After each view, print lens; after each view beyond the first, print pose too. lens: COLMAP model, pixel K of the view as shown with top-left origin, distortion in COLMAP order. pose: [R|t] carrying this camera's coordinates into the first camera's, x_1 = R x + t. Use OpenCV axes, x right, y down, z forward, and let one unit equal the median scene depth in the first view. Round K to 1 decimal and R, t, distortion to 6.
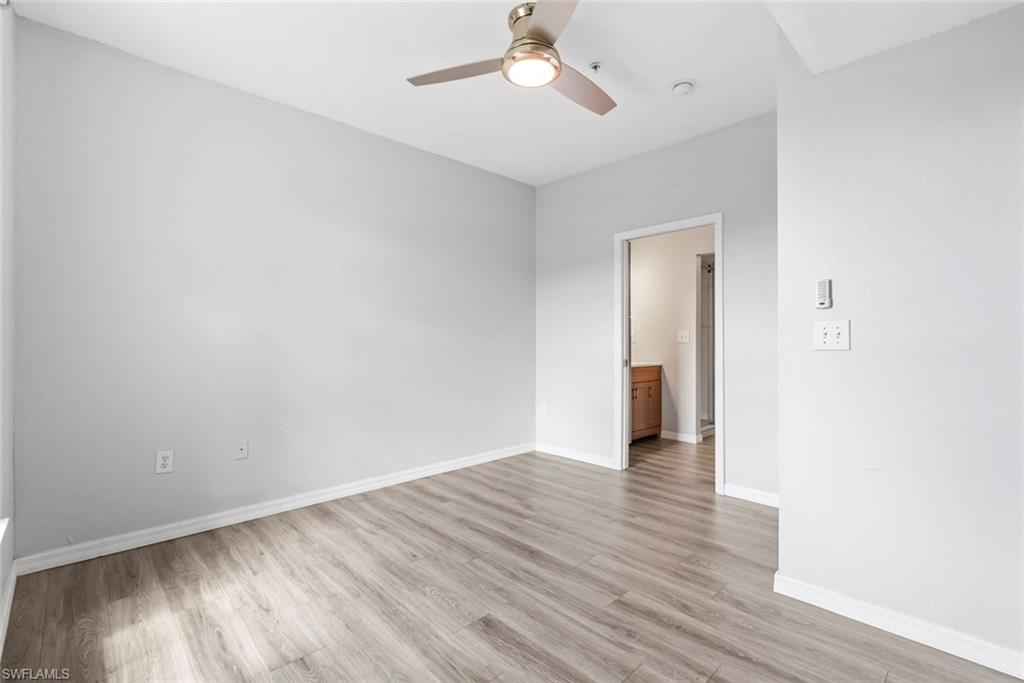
lens RADIAL K [[454.1, 0, 513.0], [0, 454.1, 344.9], [0, 0, 1]] dist [-0.000870, -0.000069]
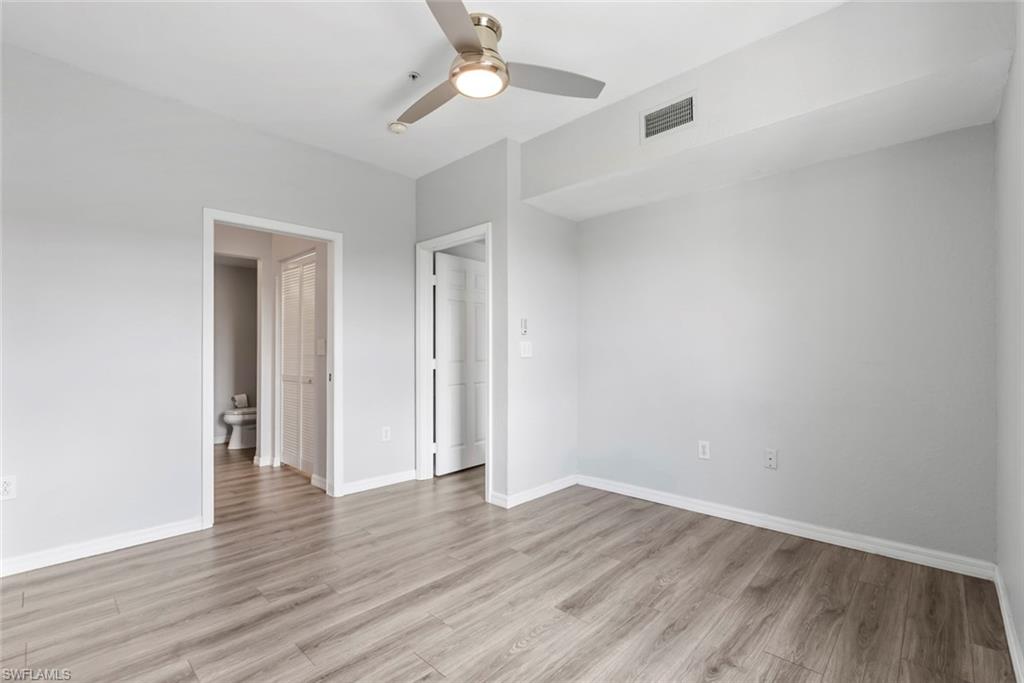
lens RADIAL K [[454.1, 0, 513.0], [0, 454.1, 344.9], [0, 0, 1]] dist [-0.000870, -0.000069]
pose [[-0.046871, 0.020691, 0.998687, -0.971271], [0.007937, 0.999762, -0.020341, -0.002102], [-0.998869, 0.006973, -0.047024, 0.986387]]
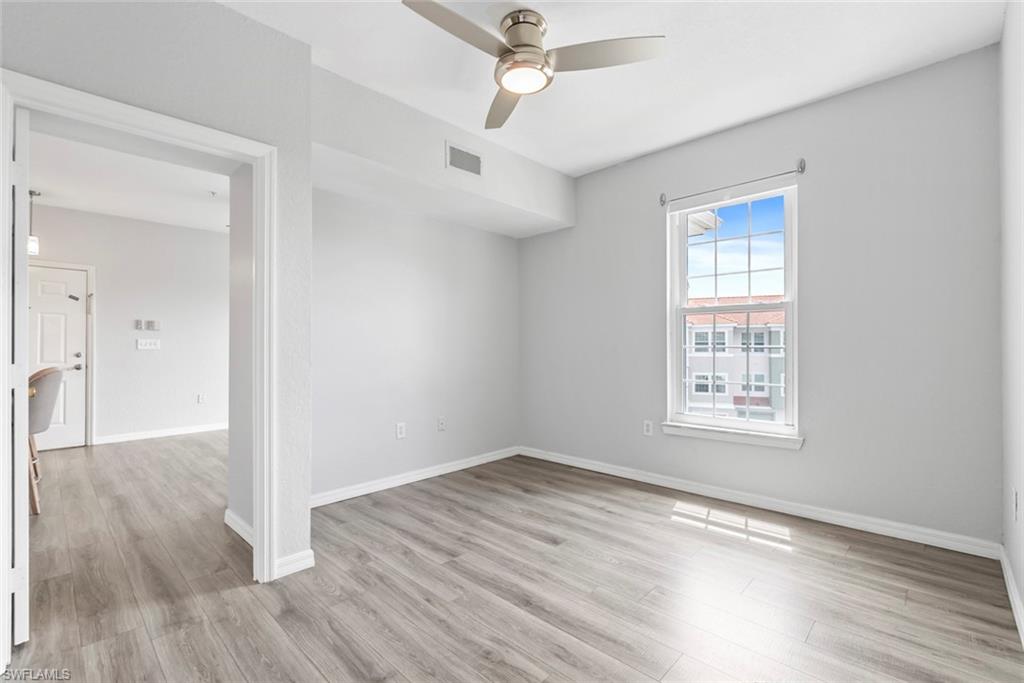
lens RADIAL K [[451.9, 0, 513.5], [0, 451.9, 340.6], [0, 0, 1]] dist [0.001230, 0.000347]
pose [[-0.999124, 0.005667, -0.041462, 0.109678], [0.005930, 0.999963, -0.006221, -0.015482], [0.041425, -0.006461, -0.999121, 2.029699]]
